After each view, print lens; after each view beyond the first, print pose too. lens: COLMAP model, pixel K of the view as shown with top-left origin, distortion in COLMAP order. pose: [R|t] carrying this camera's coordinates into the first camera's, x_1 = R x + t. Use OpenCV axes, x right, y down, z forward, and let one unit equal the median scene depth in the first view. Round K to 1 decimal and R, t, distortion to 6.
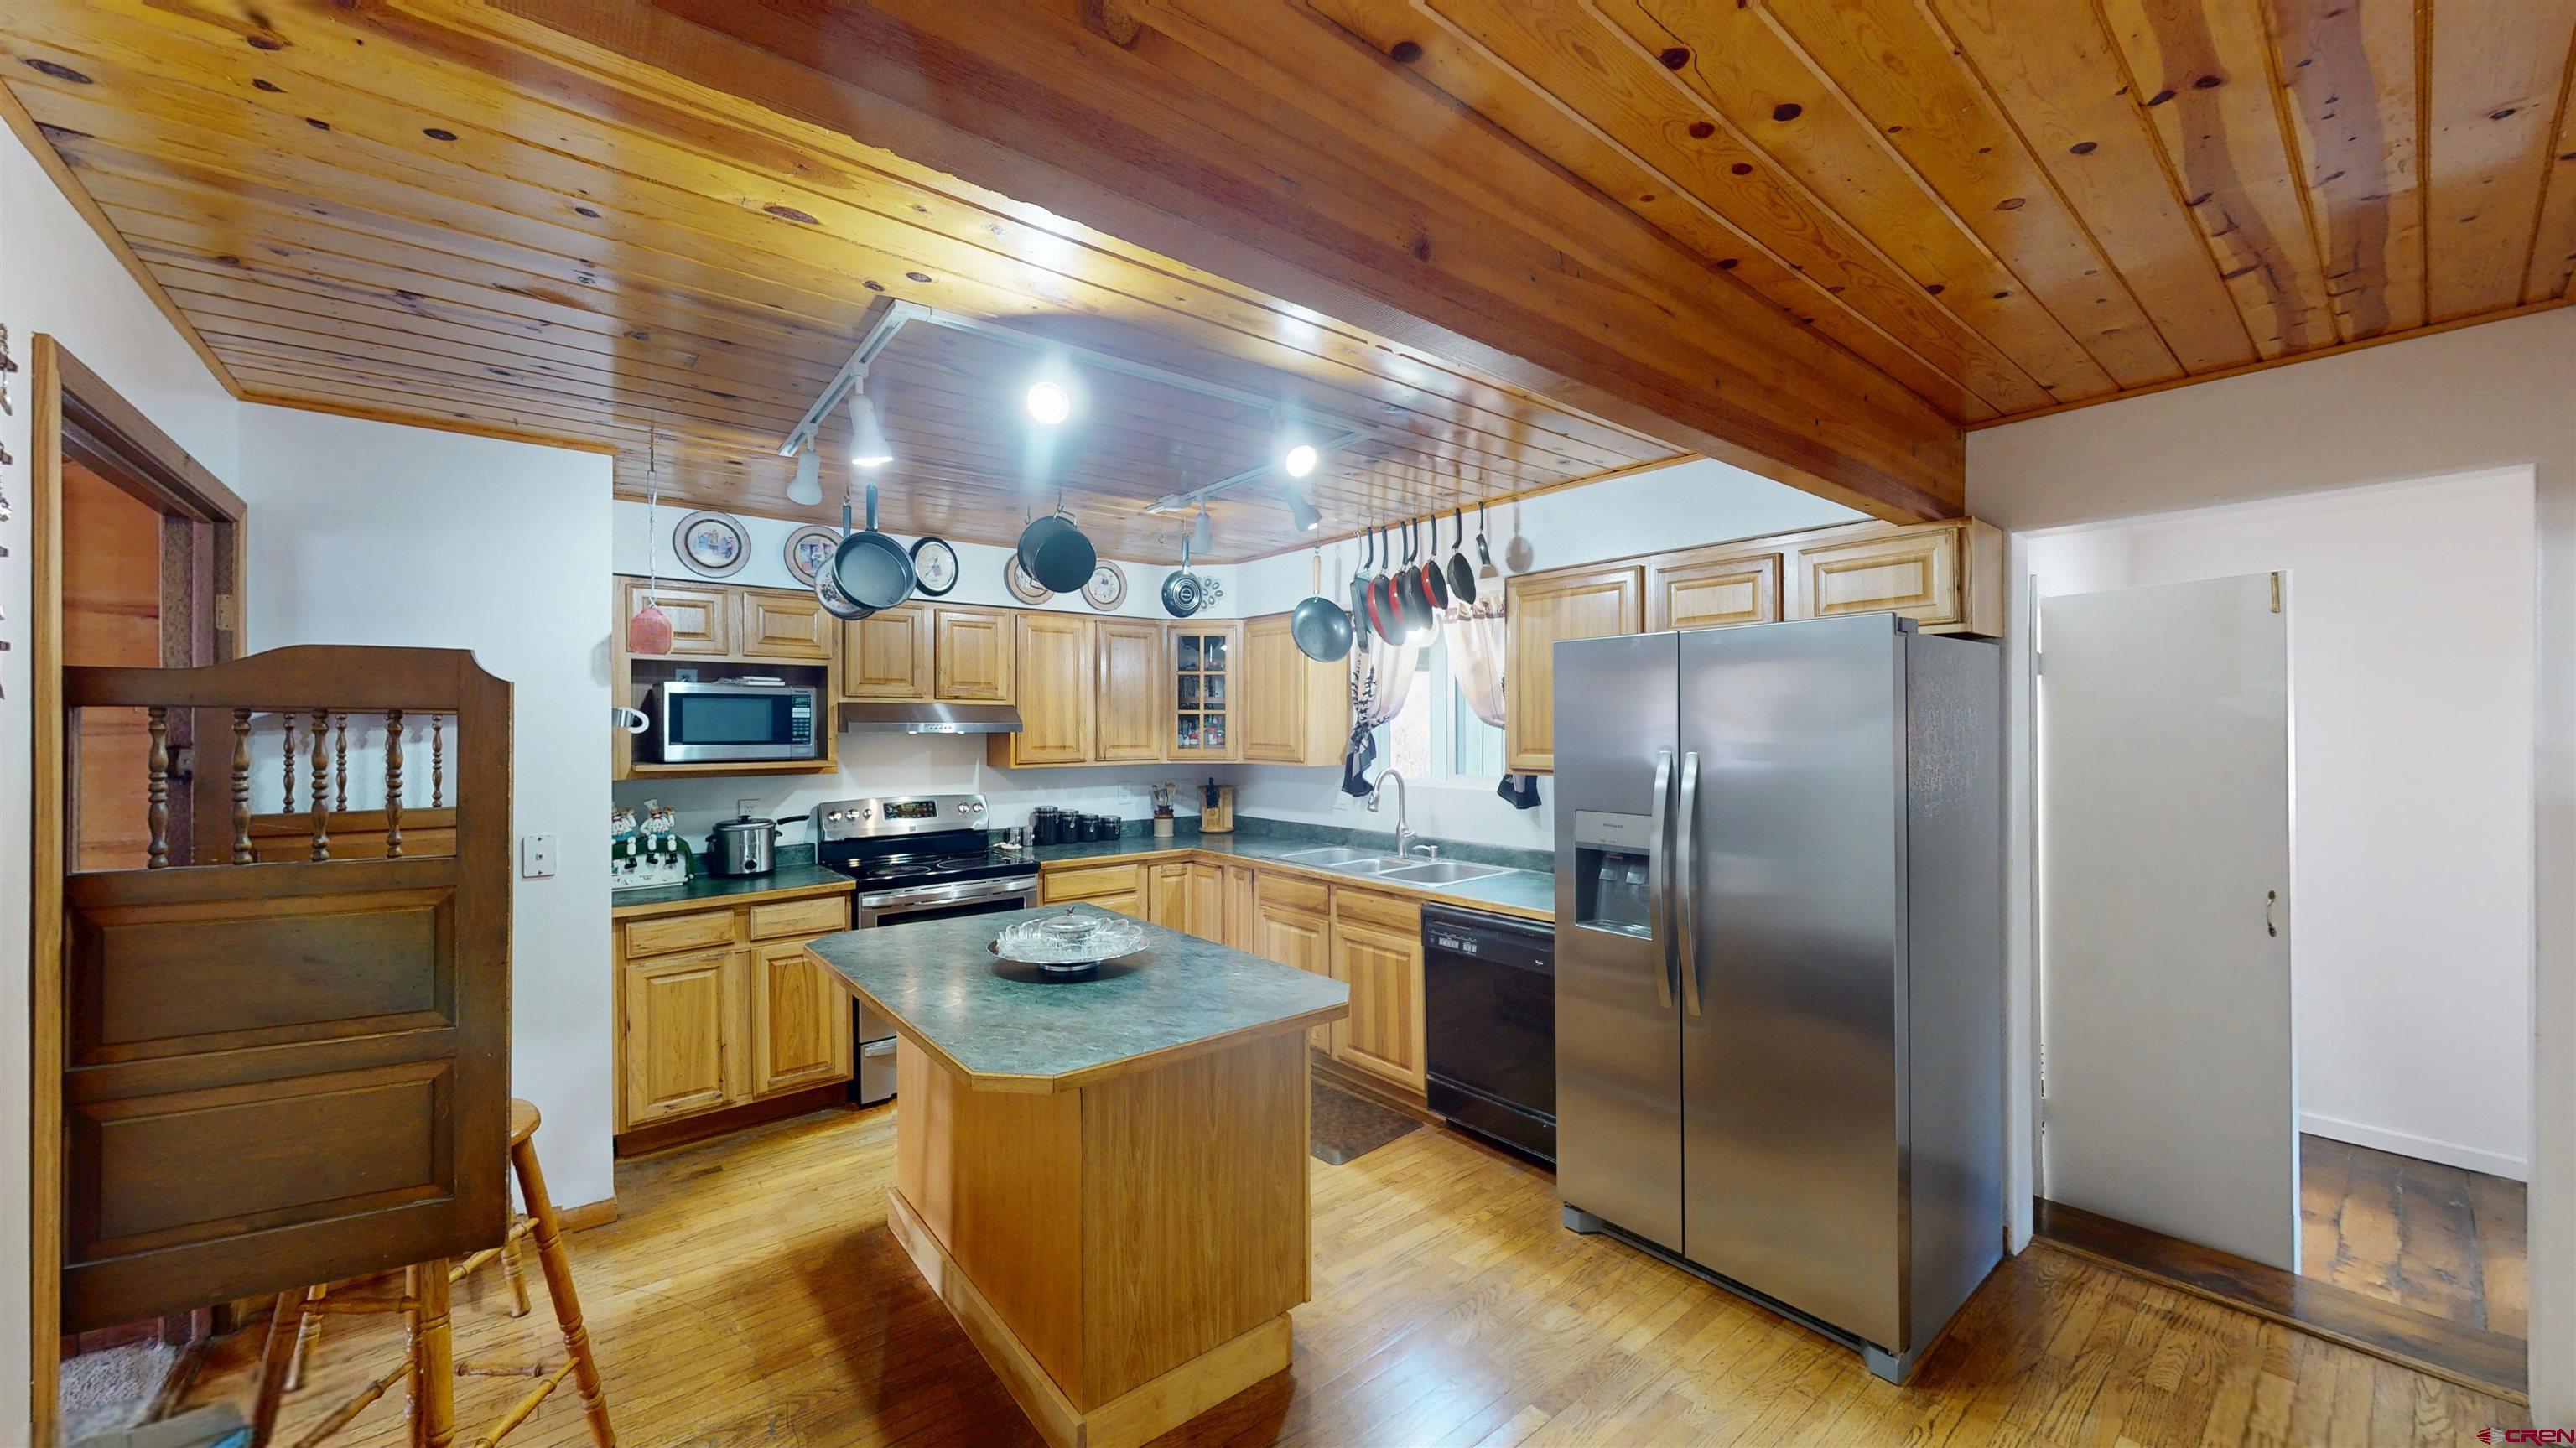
lens RADIAL K [[946.1, 0, 1282.8], [0, 946.1, 723.6], [0, 0, 1]] dist [0.000707, 0.000009]
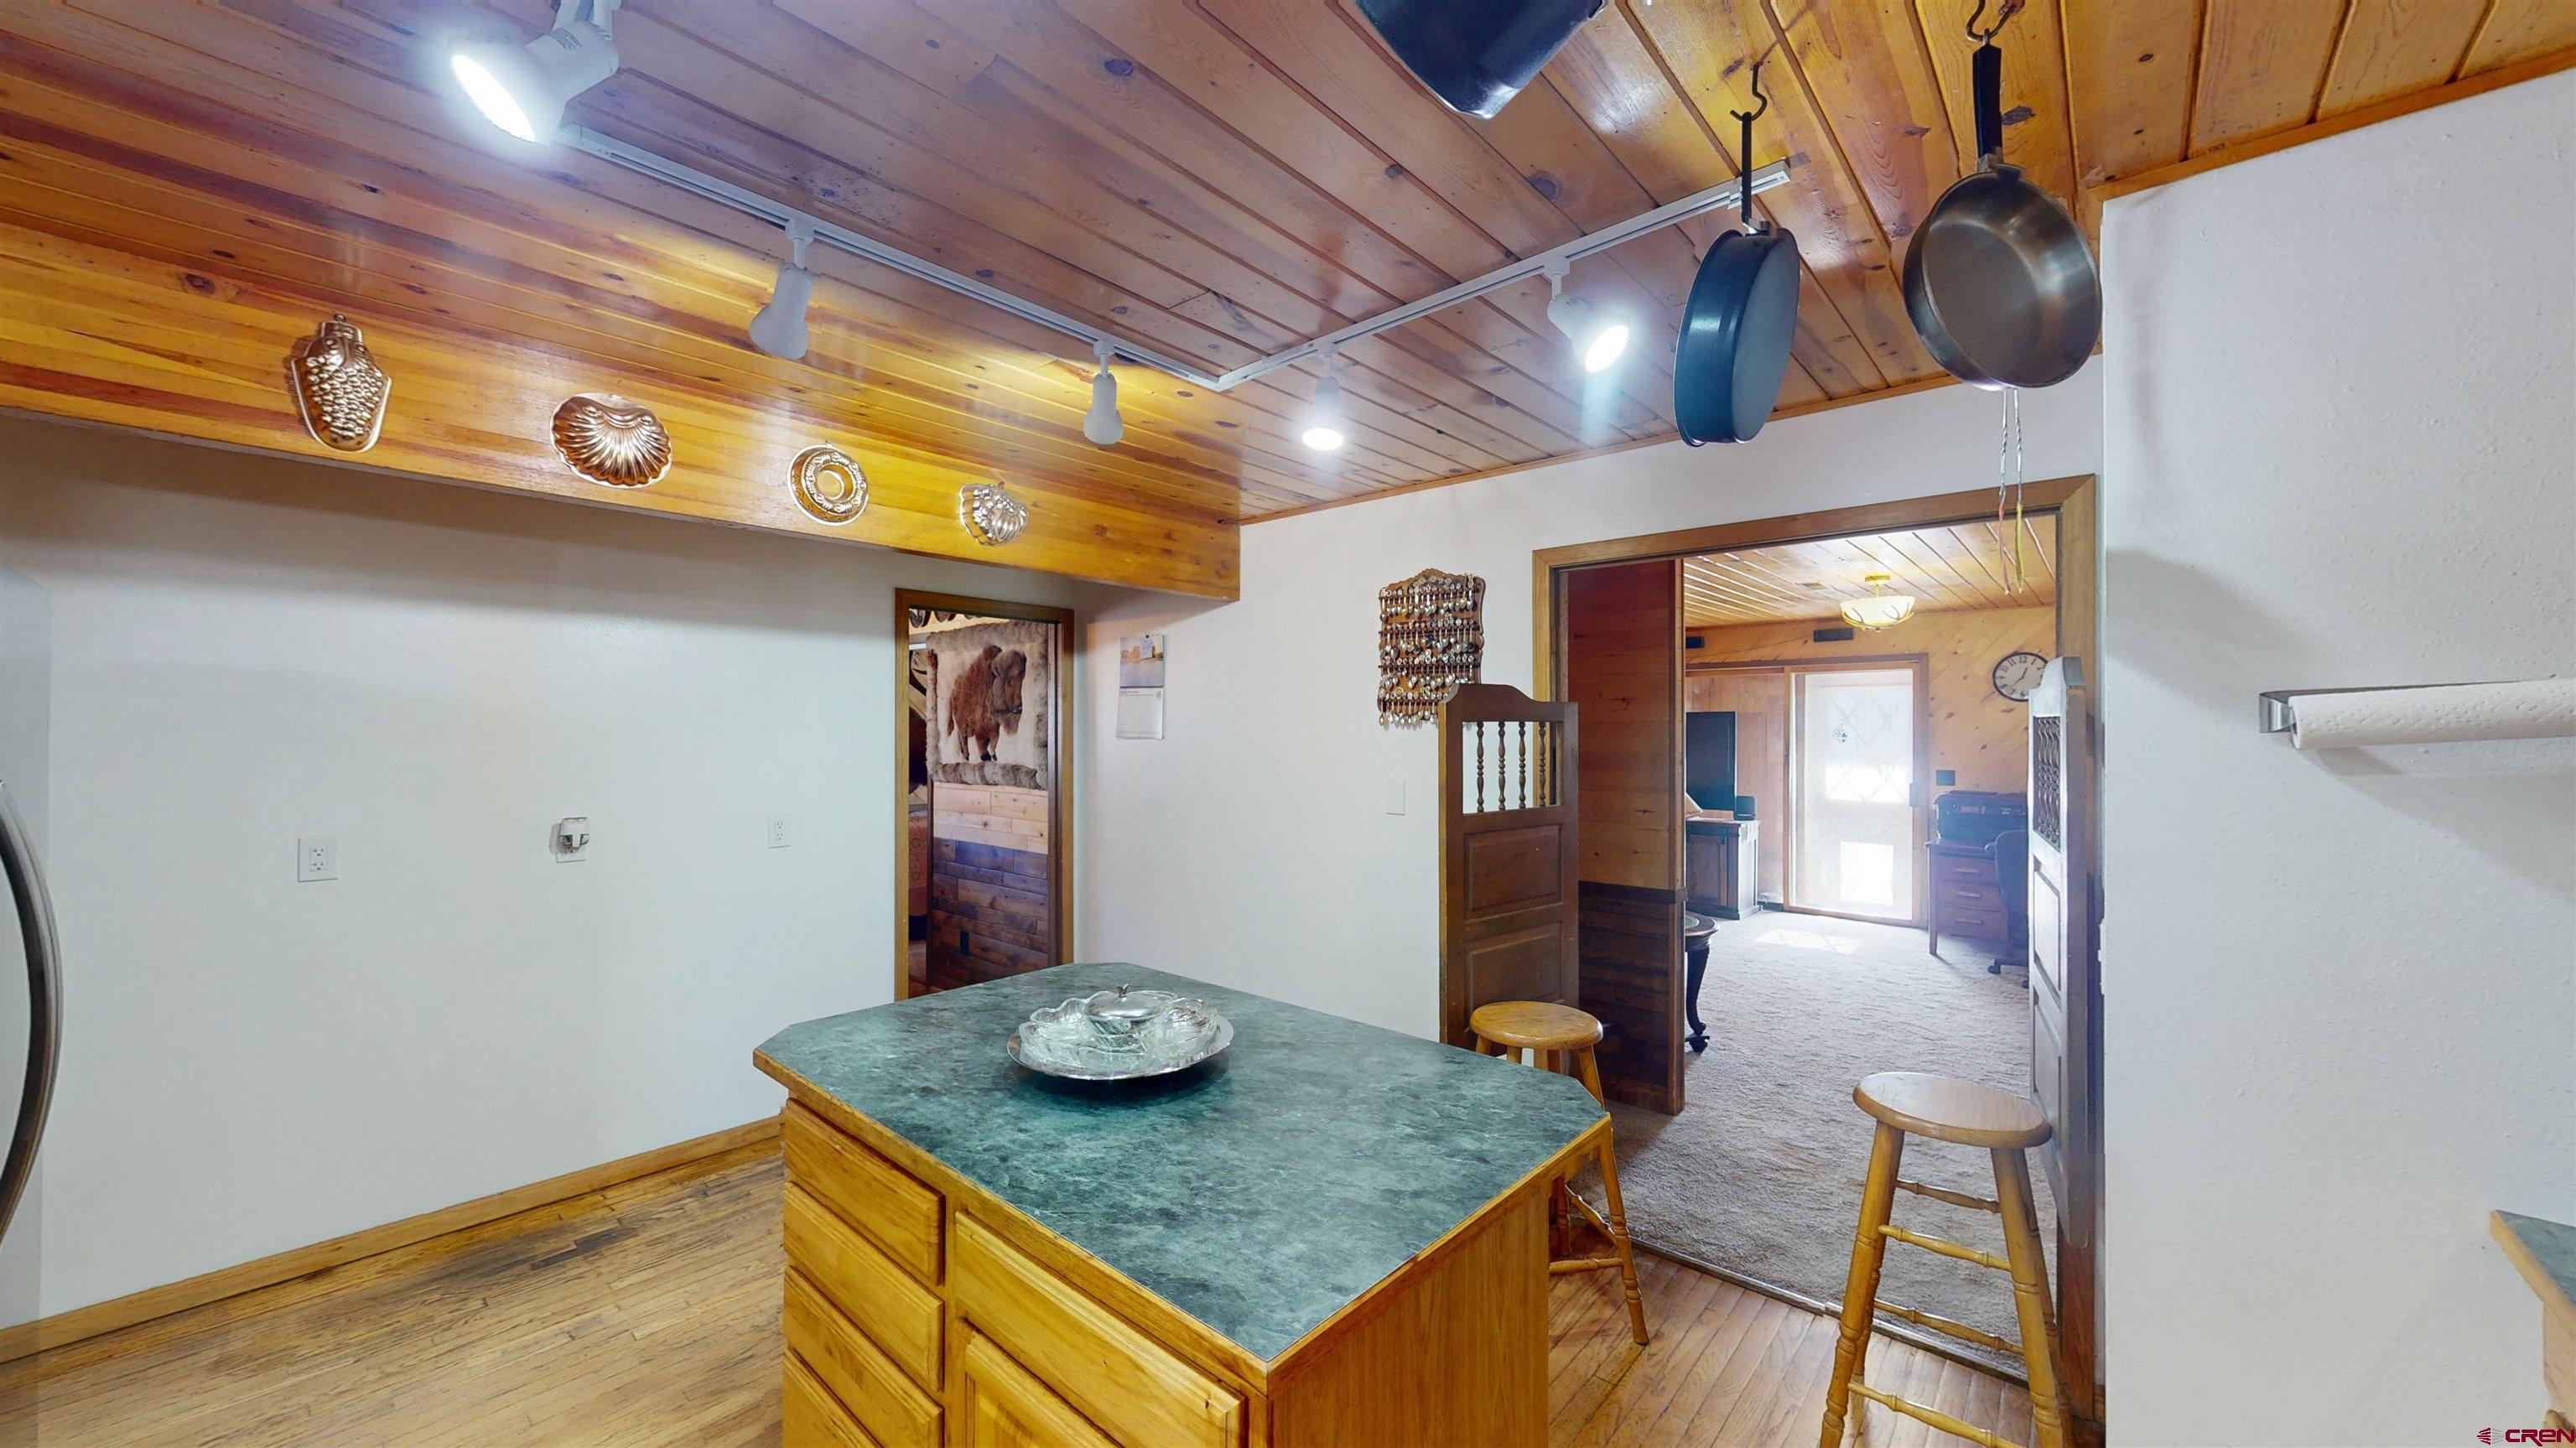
lens RADIAL K [[946.1, 0, 1291.4], [0, 946.1, 726.7], [0, 0, 1]] dist [0.000707, 0.000009]
pose [[-0.989024, -0.010628, -0.147373, -0.288766], [-0.008442, 0.999845, -0.015456, 0.003832], [0.147514, -0.014042, -0.988960, 2.038272]]
